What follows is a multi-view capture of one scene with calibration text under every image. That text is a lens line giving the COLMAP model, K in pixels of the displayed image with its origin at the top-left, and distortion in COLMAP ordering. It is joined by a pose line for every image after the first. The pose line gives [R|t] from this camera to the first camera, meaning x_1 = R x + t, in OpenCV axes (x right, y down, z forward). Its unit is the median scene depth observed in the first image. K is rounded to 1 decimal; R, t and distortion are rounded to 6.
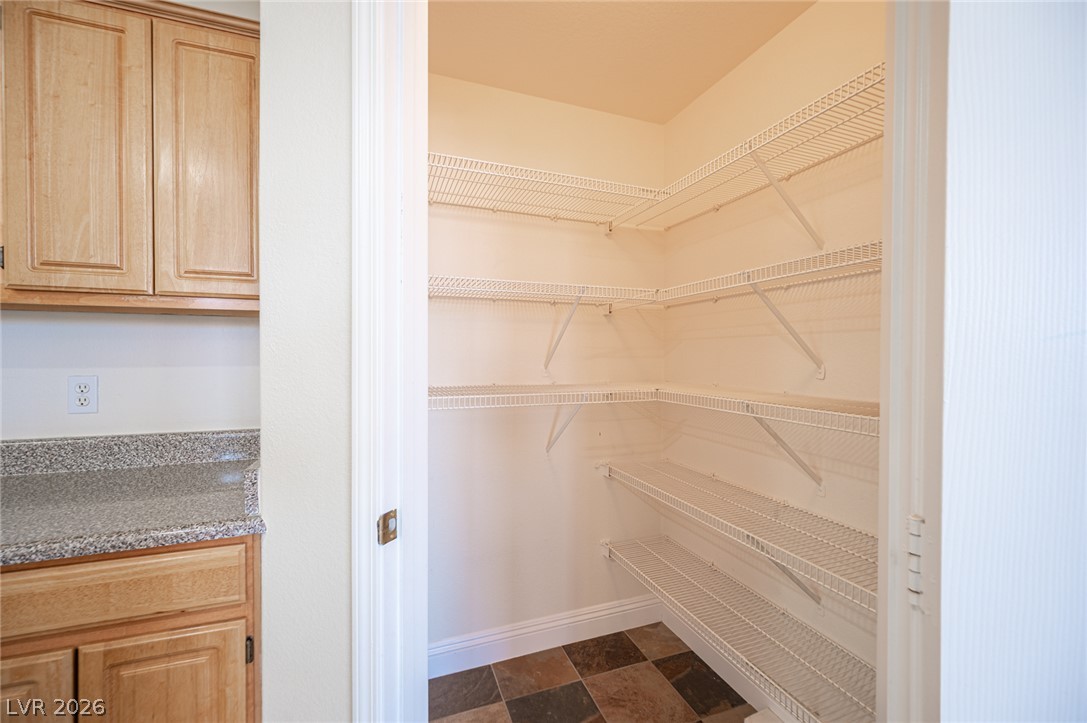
lens RADIAL K [[436.7, 0, 554.9], [0, 436.7, 358.0], [0, 0, 1]] dist [-0.001131, -0.000056]
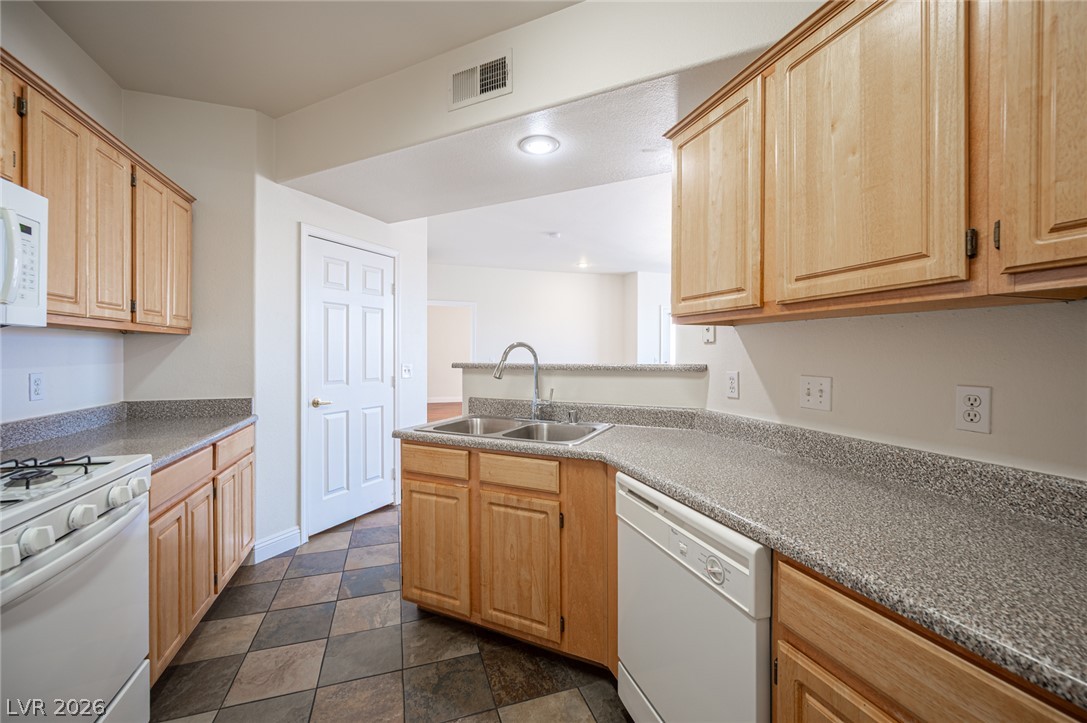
lens RADIAL K [[440.2, 0, 537.8], [0, 440.2, 353.4], [0, 0, 1]] dist [0.000265, -0.000140]
pose [[0.044047, 0.002429, 0.999027, -2.811237], [0.003282, 0.999991, -0.002576, -0.015461], [-0.999024, 0.003392, 0.044039, -0.767358]]
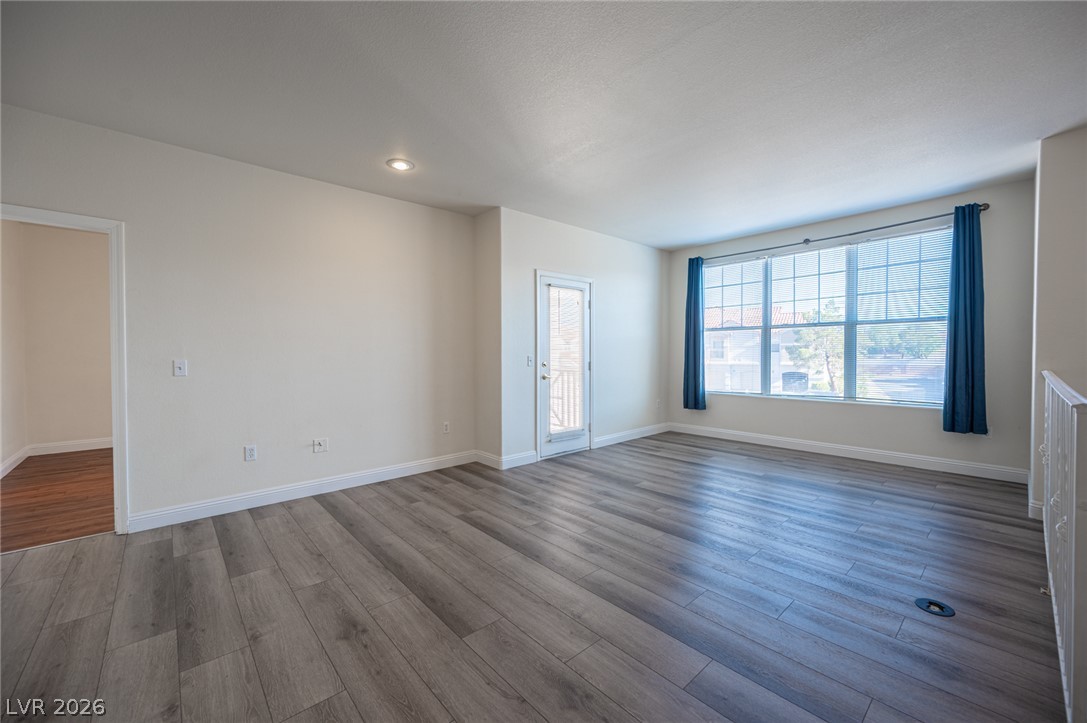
lens RADIAL K [[420.0, 0, 543.5], [0, 420.0, 361.5], [0, 0, 1]] dist [-0.001530, 0.000026]
pose [[-0.364218, -0.017691, 0.931146, 0.299723], [0.011607, 0.999656, 0.023532, 0.011347], [-0.931241, 0.019378, -0.363887, -0.985372]]
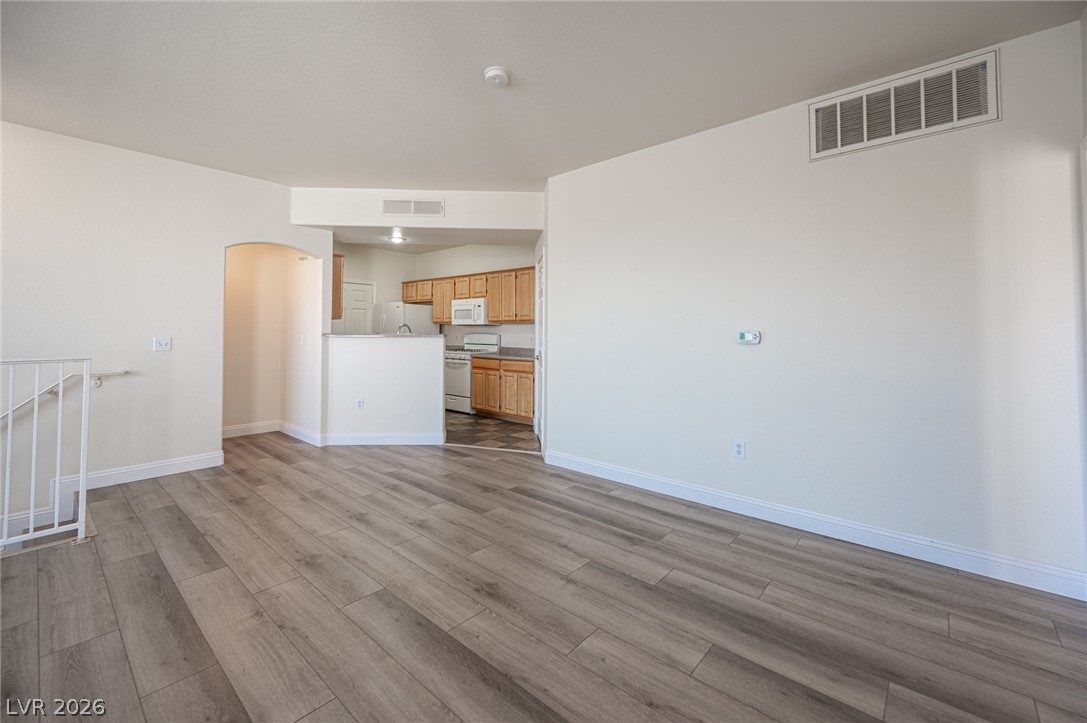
lens RADIAL K [[456.6, 0, 513.1], [0, 456.6, 316.5], [0, 0, 1]] dist [-0.001518, -0.000169]
pose [[0.434791, -0.028898, -0.900068, 4.029340], [-0.009239, 0.999289, -0.036547, 0.017242], [0.900484, 0.024206, 0.434215, -1.658184]]
